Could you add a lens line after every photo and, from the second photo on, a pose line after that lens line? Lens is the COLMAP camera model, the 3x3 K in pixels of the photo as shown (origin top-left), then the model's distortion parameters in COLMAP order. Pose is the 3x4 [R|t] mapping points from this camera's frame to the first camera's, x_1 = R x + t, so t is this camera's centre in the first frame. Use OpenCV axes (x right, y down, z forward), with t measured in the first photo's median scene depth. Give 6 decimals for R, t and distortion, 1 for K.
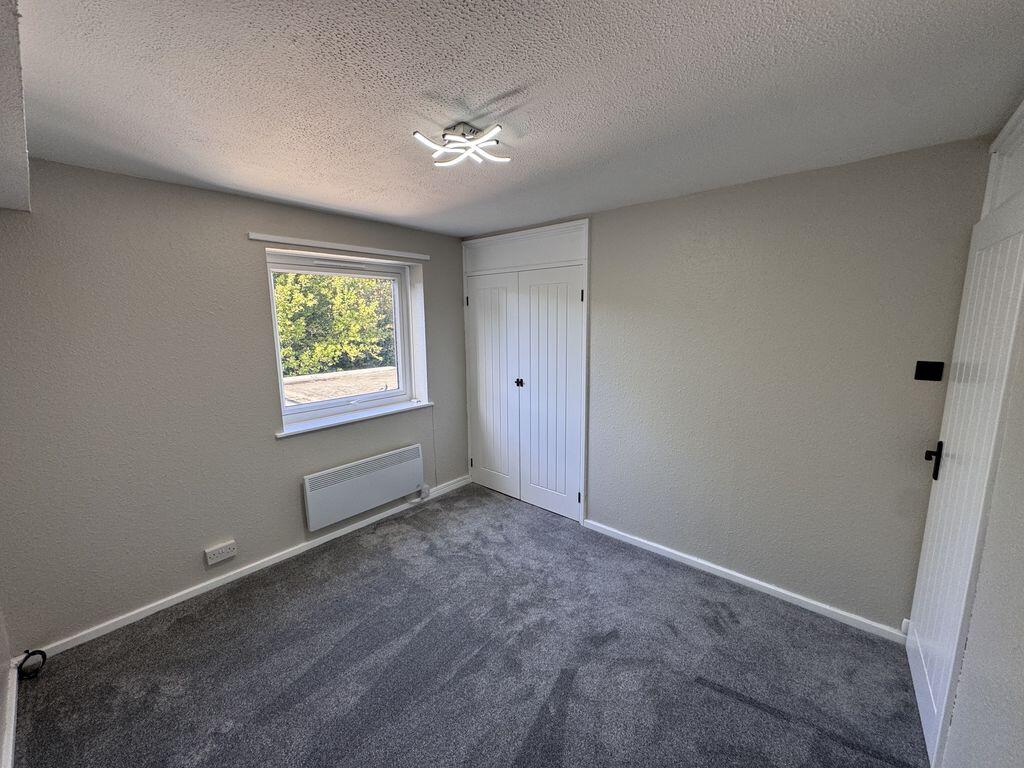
lens RADIAL K [[411.1, 0, 511.3], [0, 411.1, 383.0], [0, 0, 1]] dist [-0.001120, -0.000260]
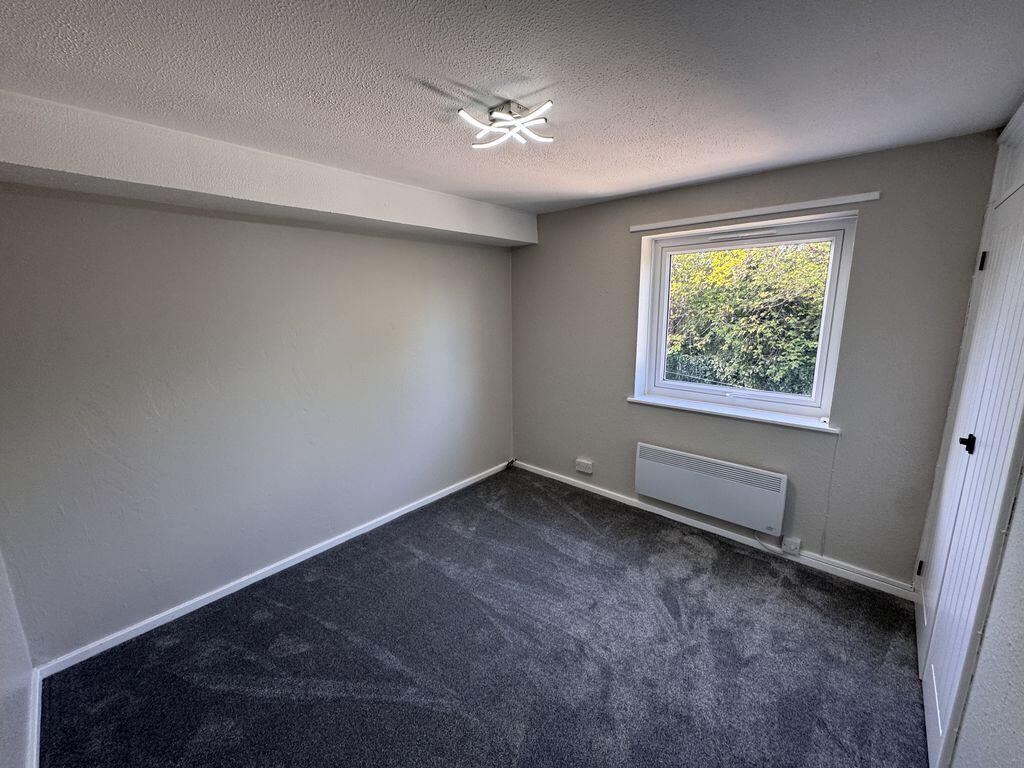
lens RADIAL K [[411.1, 0, 511.3], [0, 411.1, 383.0], [0, 0, 1]] dist [-0.001120, -0.000260]
pose [[-0.016196, 0.200805, -0.979497, 0.524812], [-0.145316, 0.968752, 0.201005, -0.094688], [0.989253, 0.145592, 0.013491, 0.582975]]
